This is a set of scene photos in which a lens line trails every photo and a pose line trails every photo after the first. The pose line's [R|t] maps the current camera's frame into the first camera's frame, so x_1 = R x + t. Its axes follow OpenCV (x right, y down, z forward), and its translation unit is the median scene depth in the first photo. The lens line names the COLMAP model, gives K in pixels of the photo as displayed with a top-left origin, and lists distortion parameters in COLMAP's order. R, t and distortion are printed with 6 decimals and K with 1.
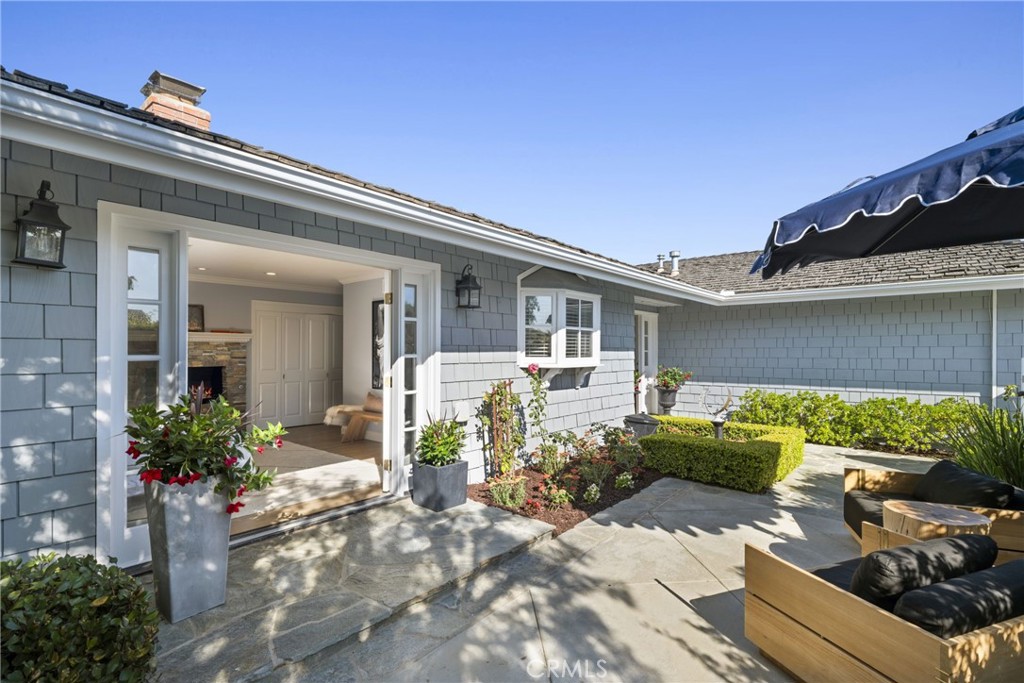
lens RADIAL K [[497.3, 0, 510.2], [0, 497.3, 346.4], [0, 0, 1]] dist [-0.002086, -0.000324]
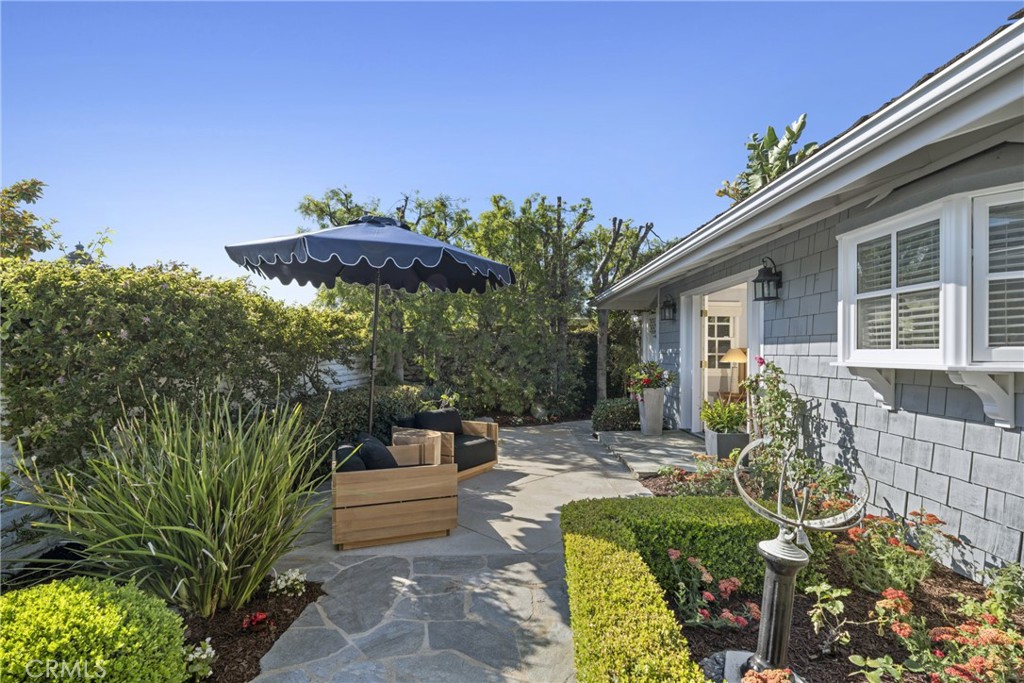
lens RADIAL K [[469.7, 0, 517.2], [0, 469.7, 347.1], [0, 0, 1]] dist [-0.000549, -0.000574]
pose [[-0.774432, -0.014251, -0.632496, 0.837391], [-0.000691, 0.999765, -0.021680, 0.035206], [0.632656, -0.016352, -0.774260, 1.287951]]
